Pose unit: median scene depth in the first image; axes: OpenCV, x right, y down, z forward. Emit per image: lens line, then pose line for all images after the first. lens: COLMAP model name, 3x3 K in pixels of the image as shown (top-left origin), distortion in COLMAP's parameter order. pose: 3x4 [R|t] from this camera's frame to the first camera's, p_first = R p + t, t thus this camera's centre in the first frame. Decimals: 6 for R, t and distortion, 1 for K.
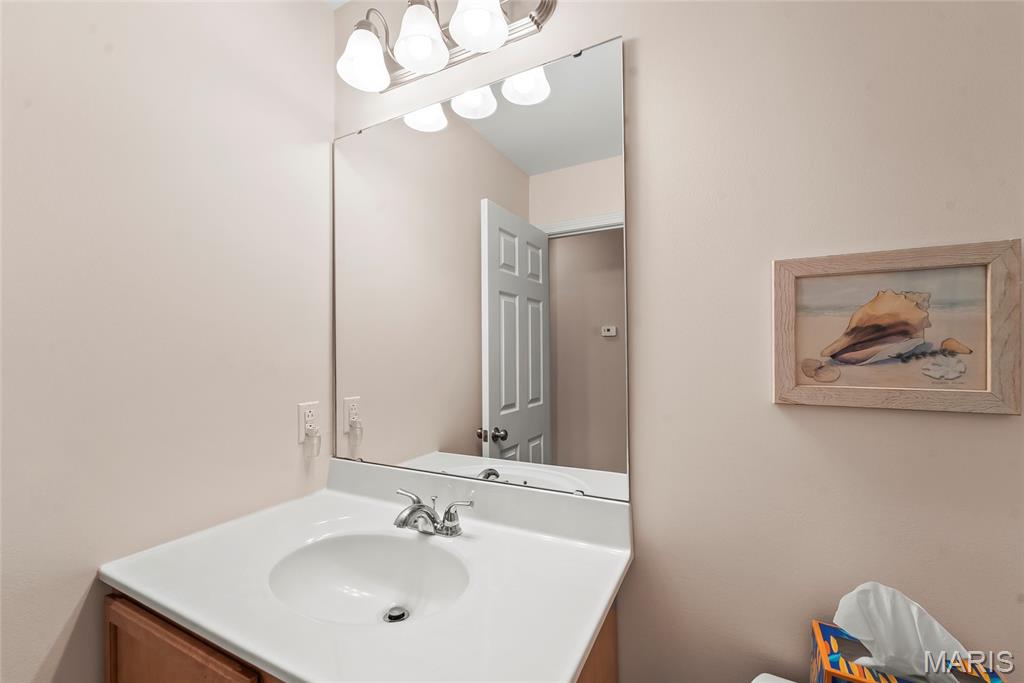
lens RADIAL K [[420.7, 0, 512.7], [0, 420.7, 347.3], [0, 0, 1]] dist [0.011722, 0.000051]
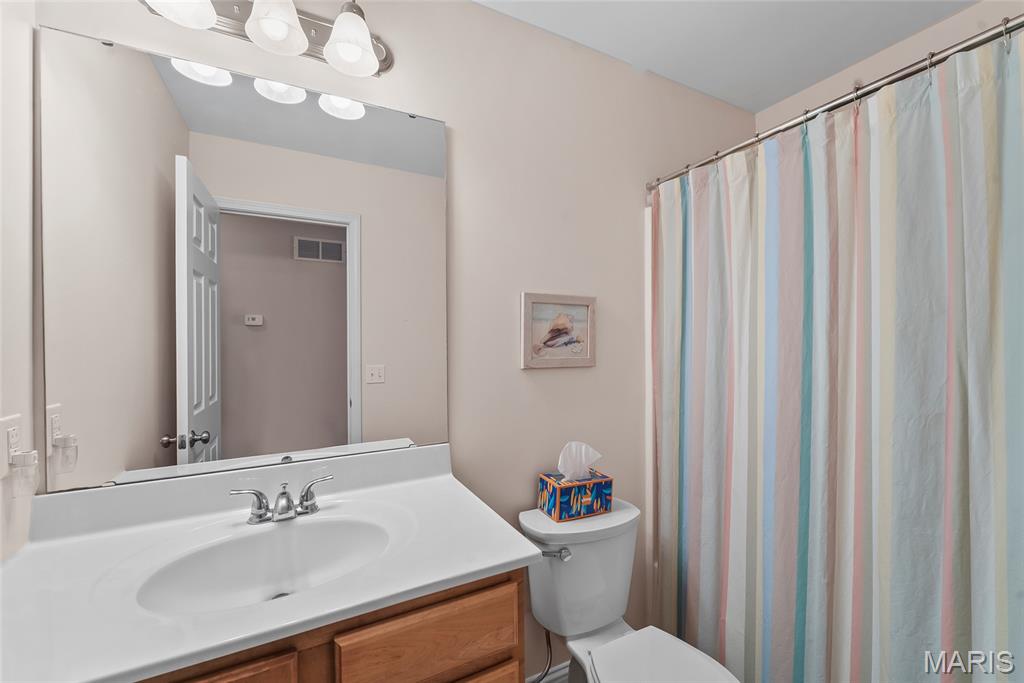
lens RADIAL K [[416.5, 0, 512.0], [0, 416.5, 341.5], [0, 0, 1]] dist [0.001487, 0.000091]
pose [[0.571130, 0.004618, 0.820847, -0.945970], [-0.009983, 0.999949, 0.001320, 0.011162], [-0.820799, -0.008948, 0.571147, -0.011427]]
